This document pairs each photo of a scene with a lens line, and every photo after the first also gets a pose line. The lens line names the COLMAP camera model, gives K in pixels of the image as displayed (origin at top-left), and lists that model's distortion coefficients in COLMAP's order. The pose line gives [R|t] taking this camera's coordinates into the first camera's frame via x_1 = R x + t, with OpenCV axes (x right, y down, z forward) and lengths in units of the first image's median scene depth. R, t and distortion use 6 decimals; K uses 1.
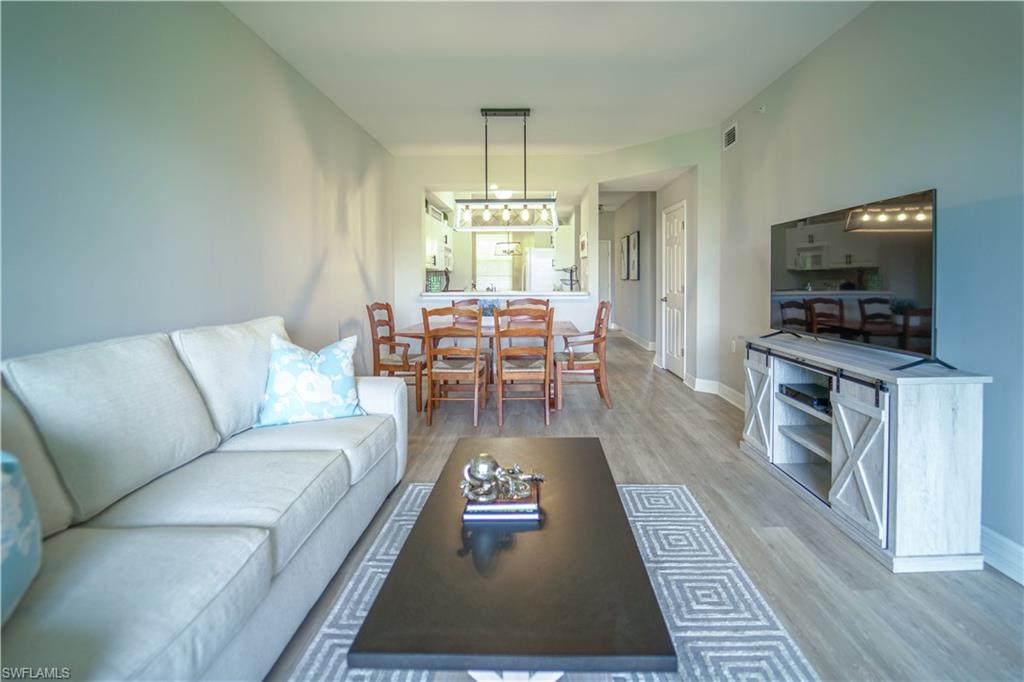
lens RADIAL K [[430.6, 0, 513.3], [0, 430.6, 285.3], [0, 0, 1]] dist [-0.017327, 0.000191]
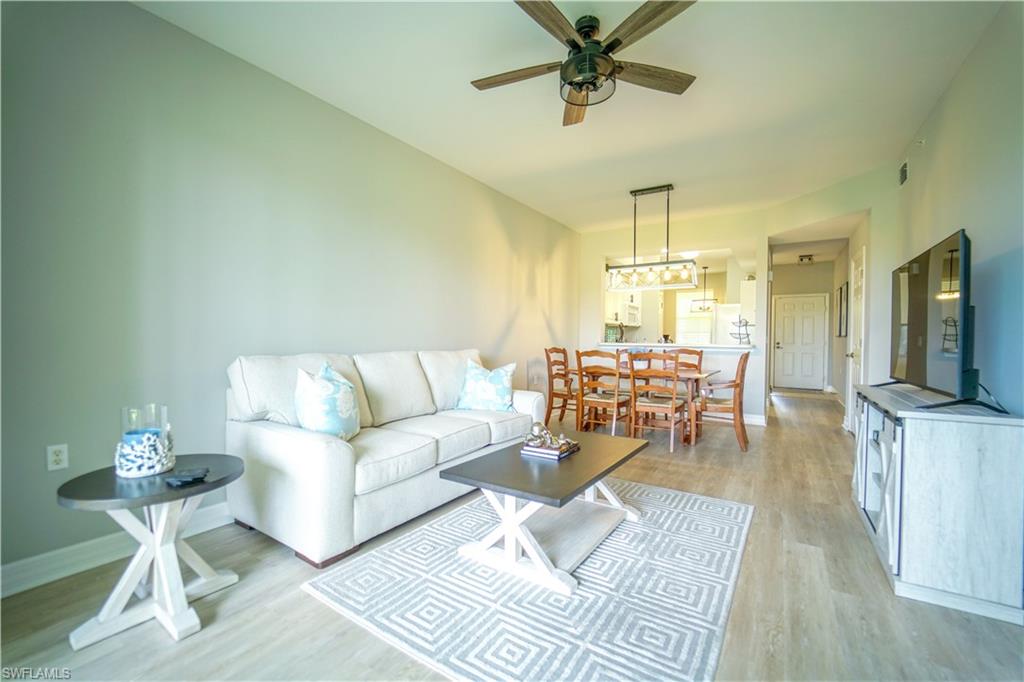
lens RADIAL K [[427.8, 0, 511.4], [0, 427.8, 344.3], [0, 0, 1]] dist [-0.015513, 0.000324]
pose [[0.838612, 0.020287, -0.544352, 0.455583], [-0.023693, 0.999719, 0.000757, 0.049945], [0.544214, 0.012262, 0.838857, -0.296934]]
